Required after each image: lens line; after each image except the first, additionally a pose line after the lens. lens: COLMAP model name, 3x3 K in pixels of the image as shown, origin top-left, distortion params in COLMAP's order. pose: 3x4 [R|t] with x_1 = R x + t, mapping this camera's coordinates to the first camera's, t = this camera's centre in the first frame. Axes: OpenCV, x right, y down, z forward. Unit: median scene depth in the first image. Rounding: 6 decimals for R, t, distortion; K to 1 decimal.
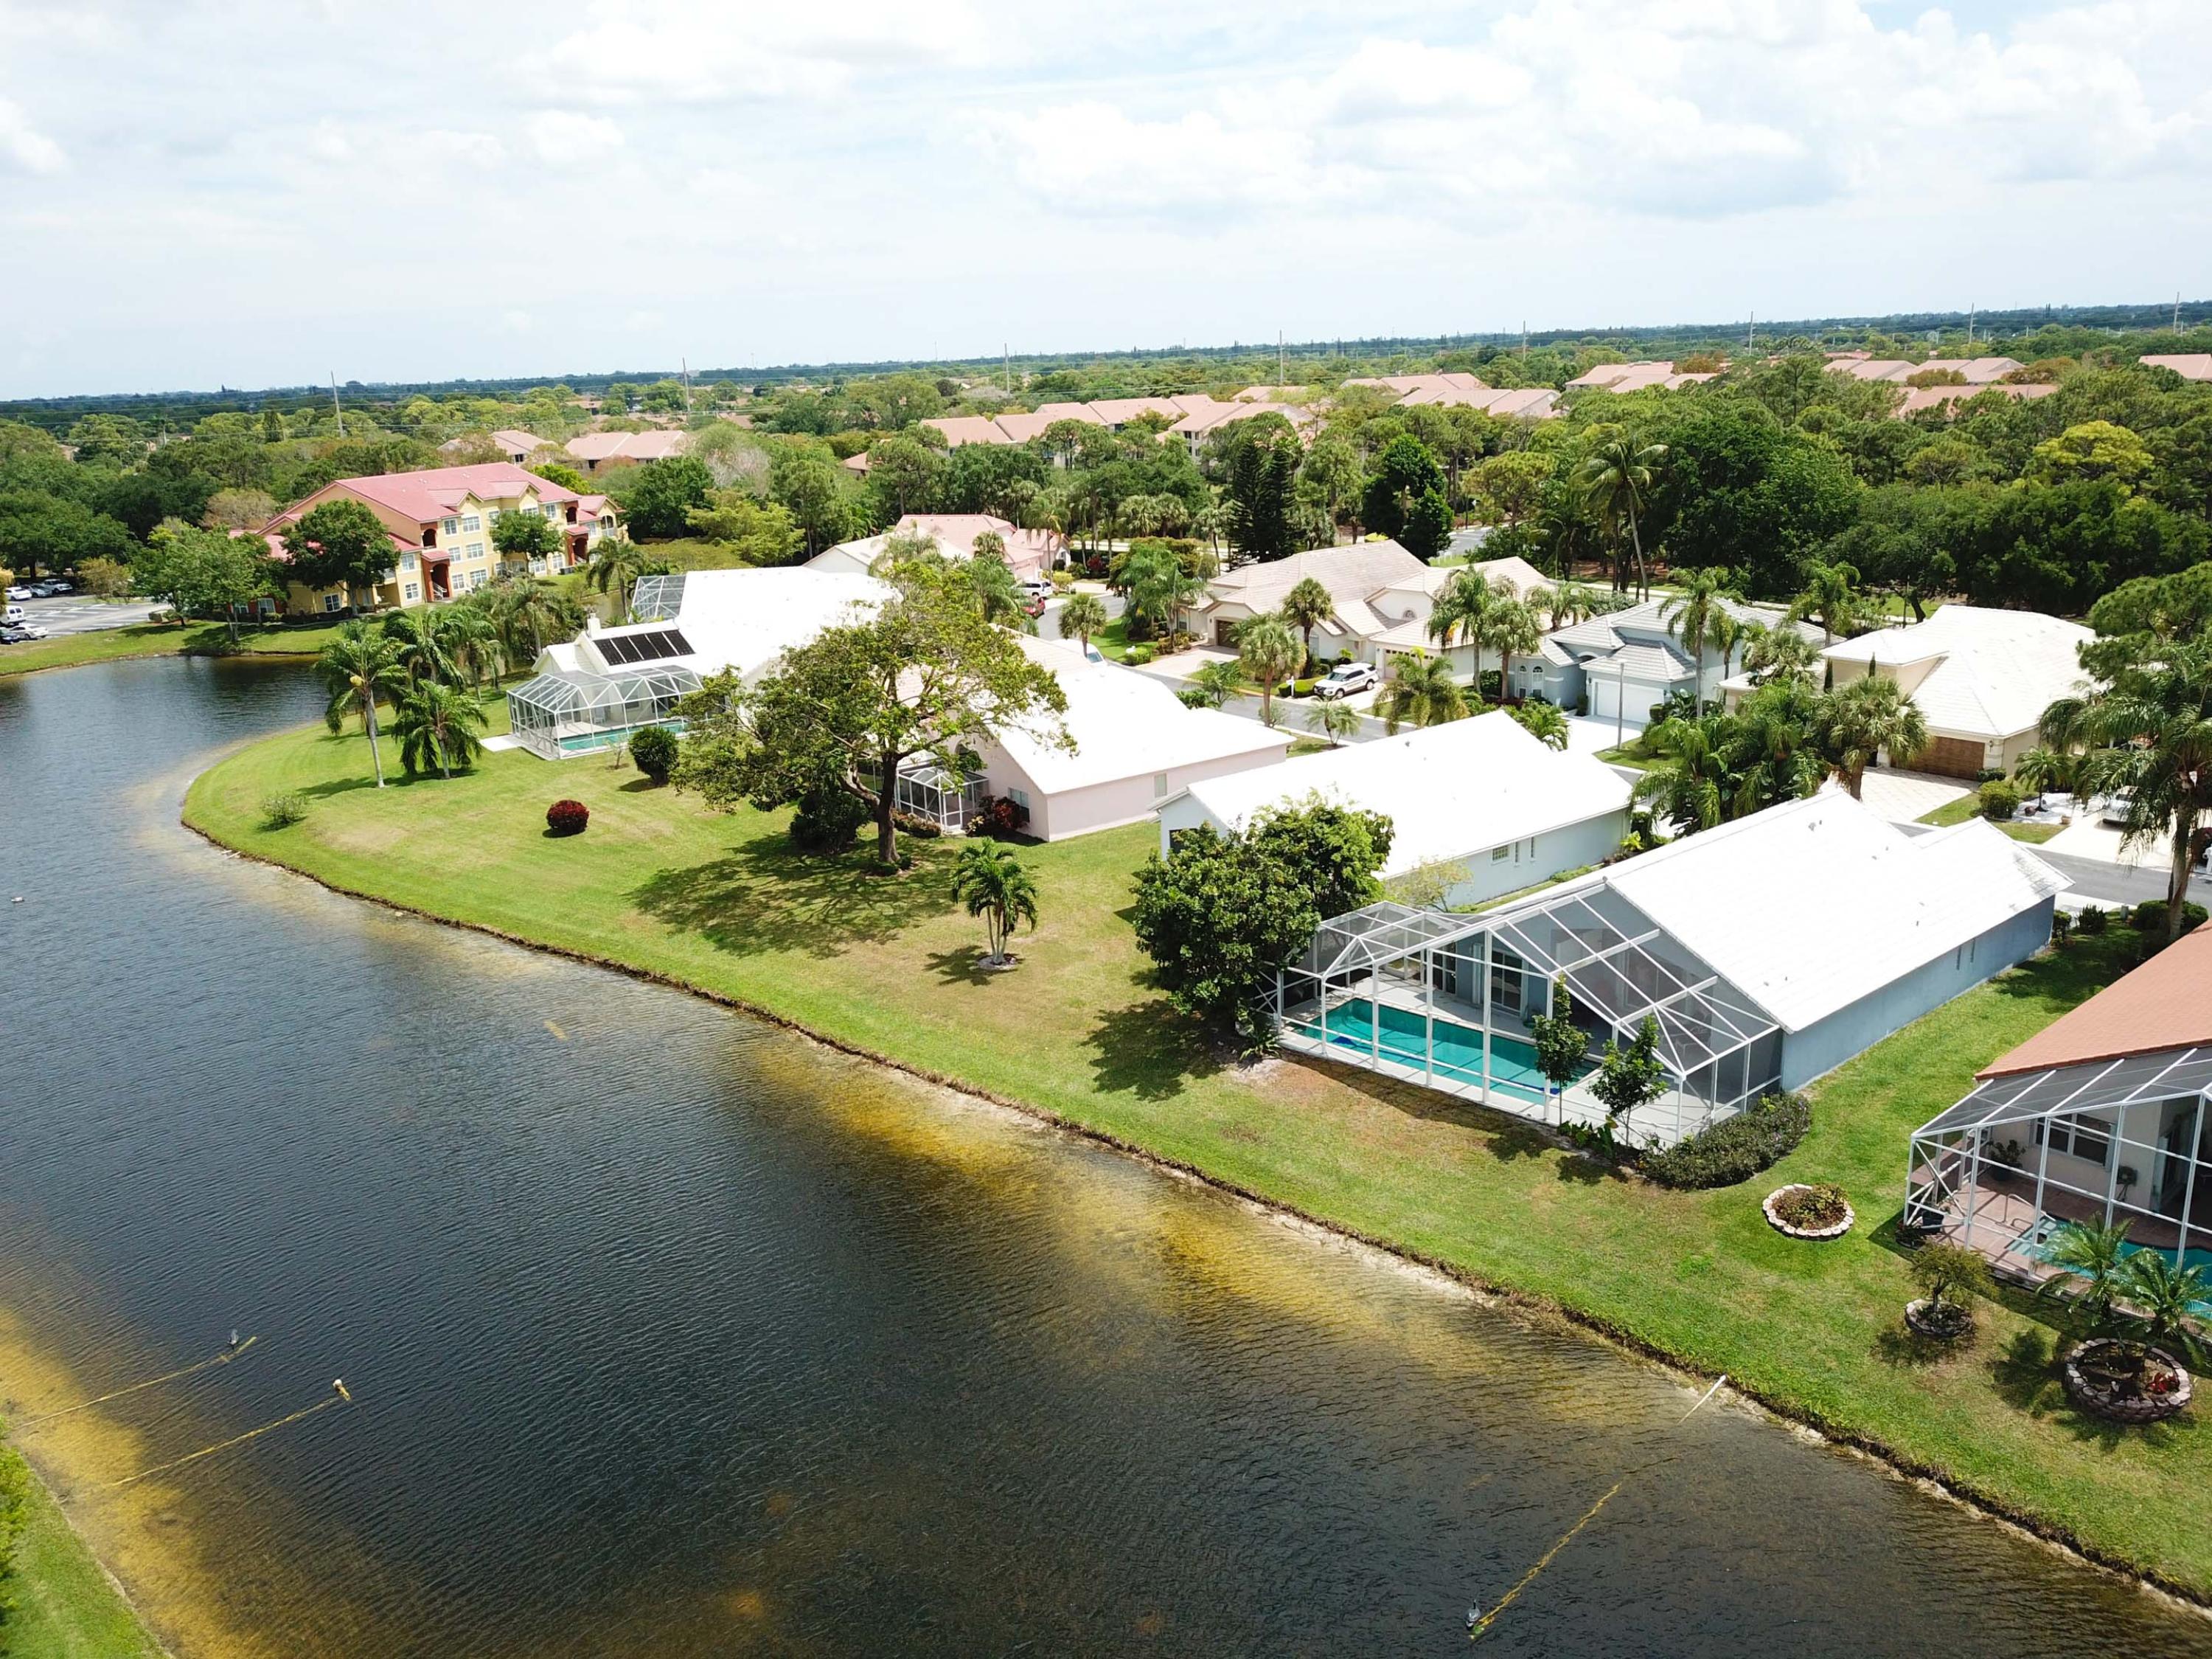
lens RADIAL K [[1826.0, 0, 1106.0], [0, 1826.0, 829.5], [0, 0, 1]] dist [0.021954, -0.007290]
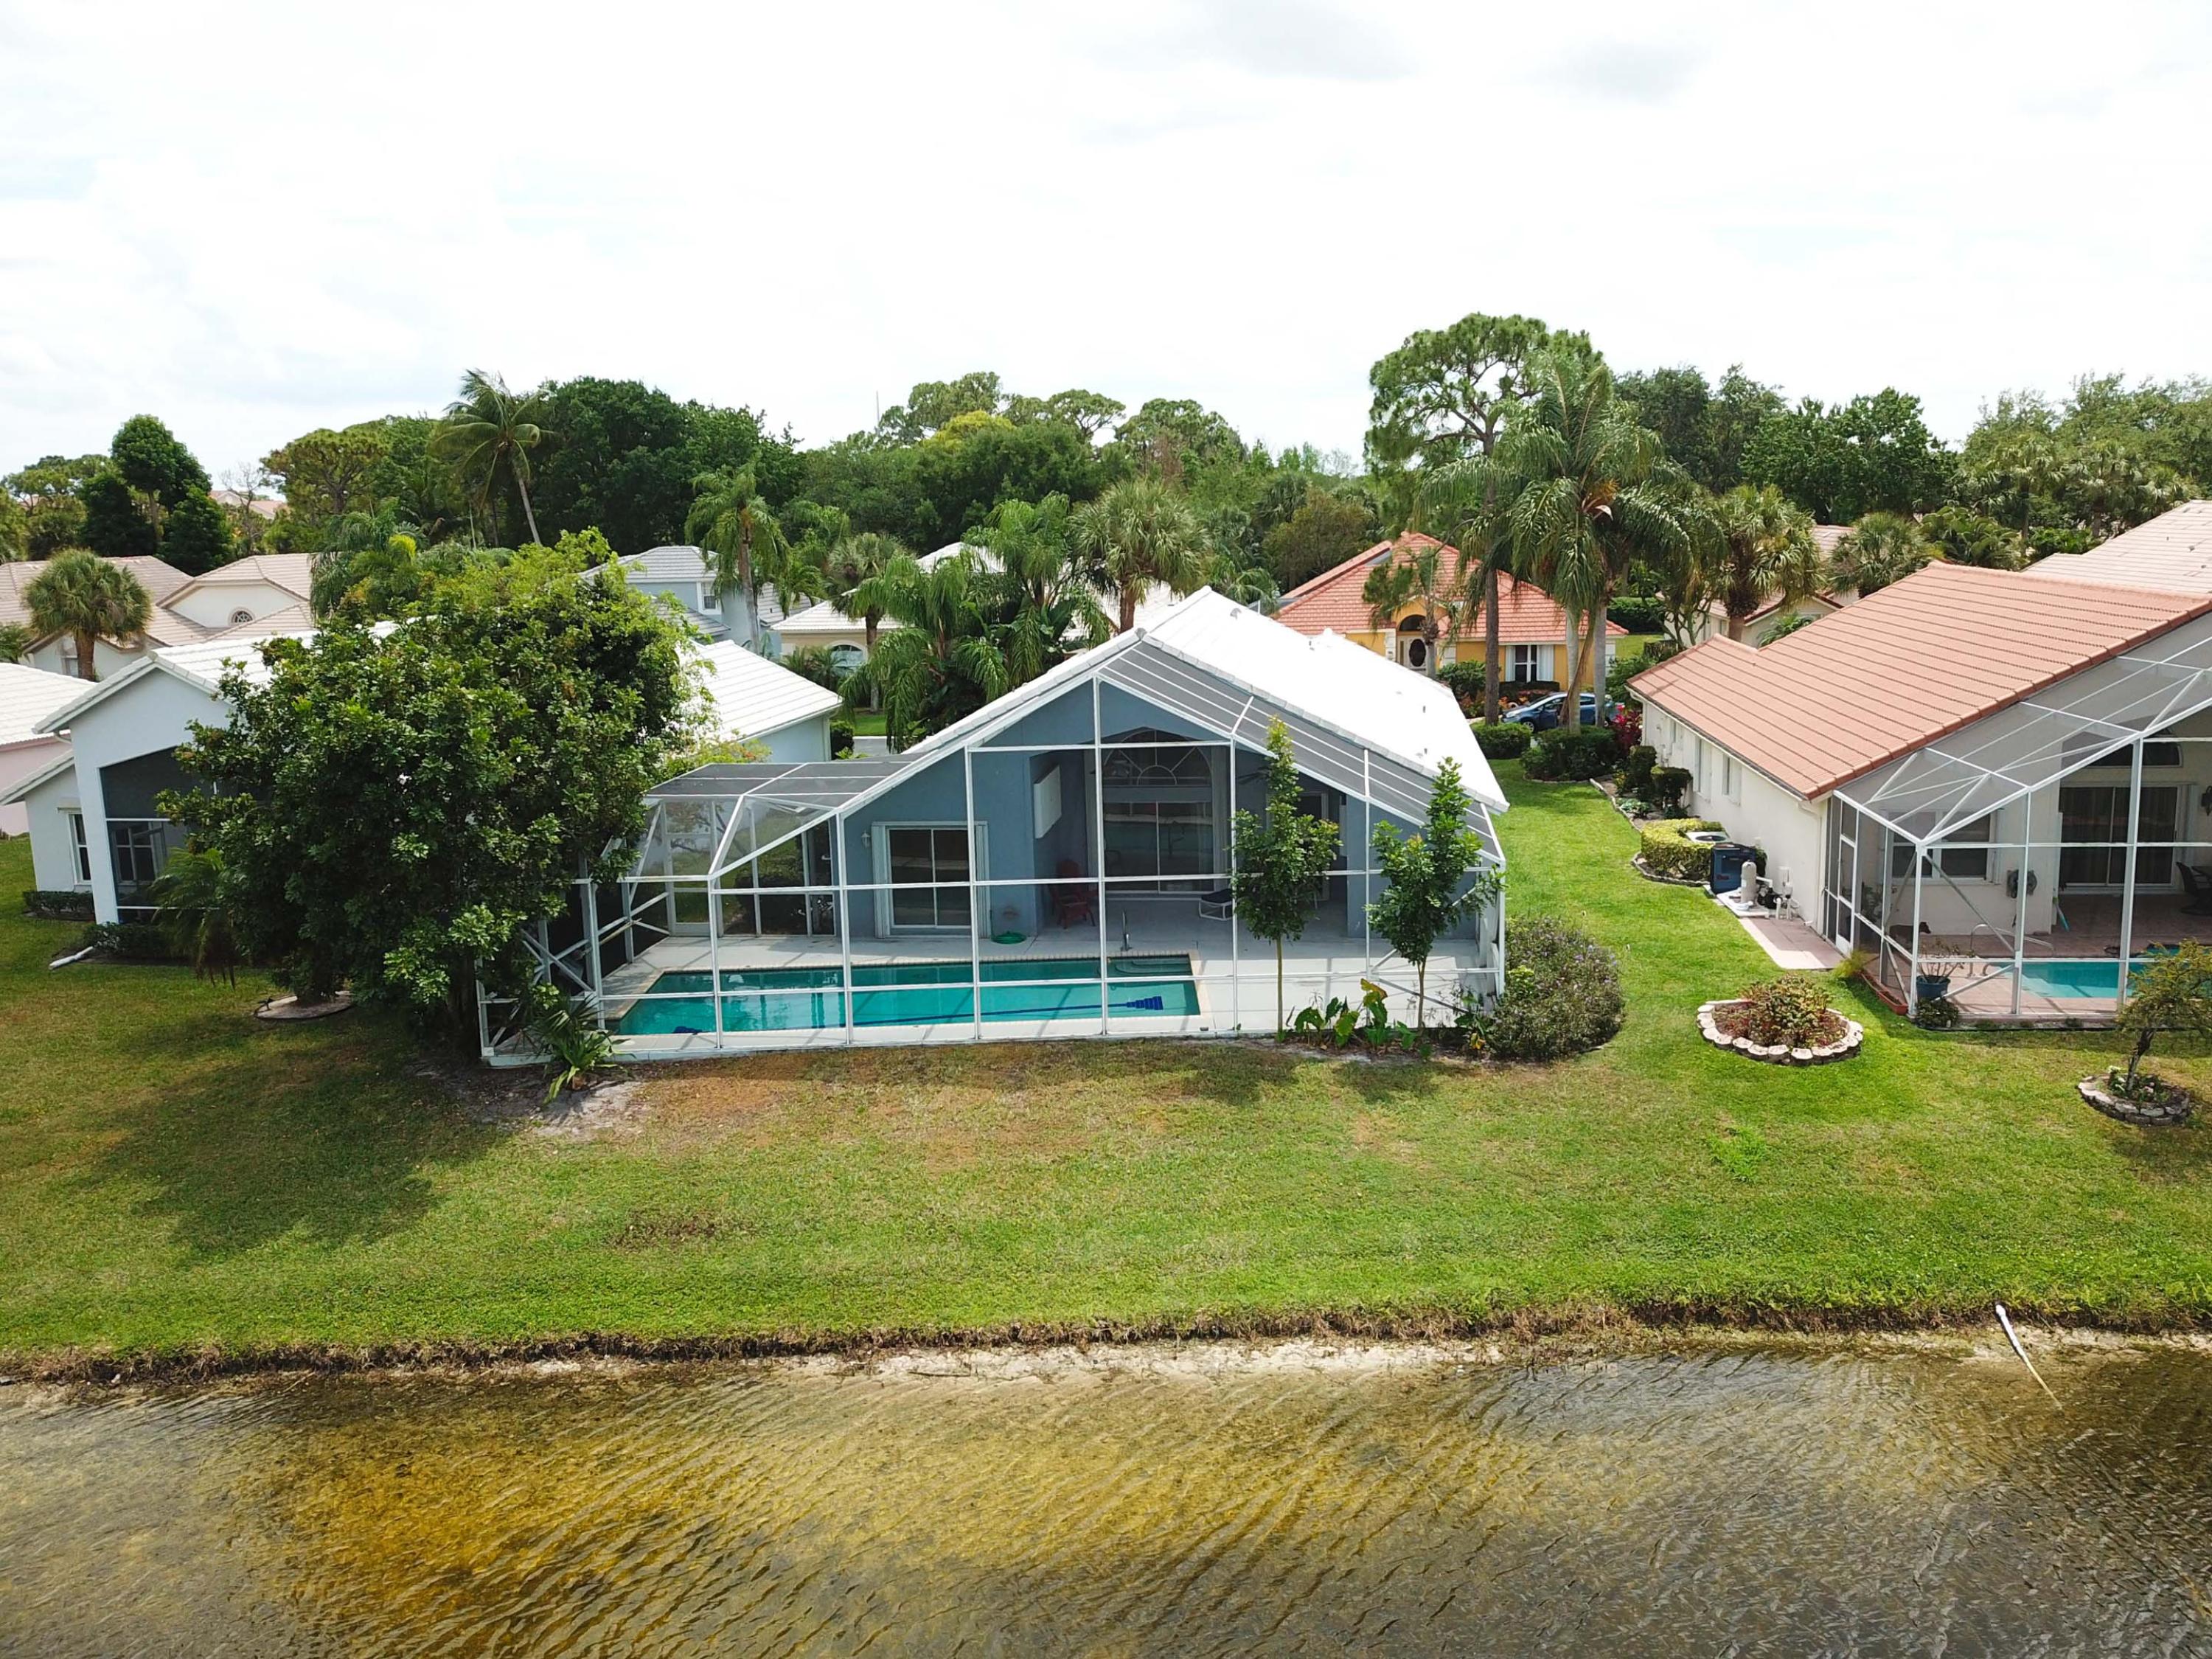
lens RADIAL K [[1826.0, 0, 1106.0], [0, 1826.0, 829.5], [0, 0, 1]] dist [0.021954, -0.007290]
pose [[0.724461, -0.097925, 0.682324, -0.130299], [0.201853, 0.976604, -0.074159, 0.133184], [-0.659099, 0.191455, 0.727279, 0.638091]]
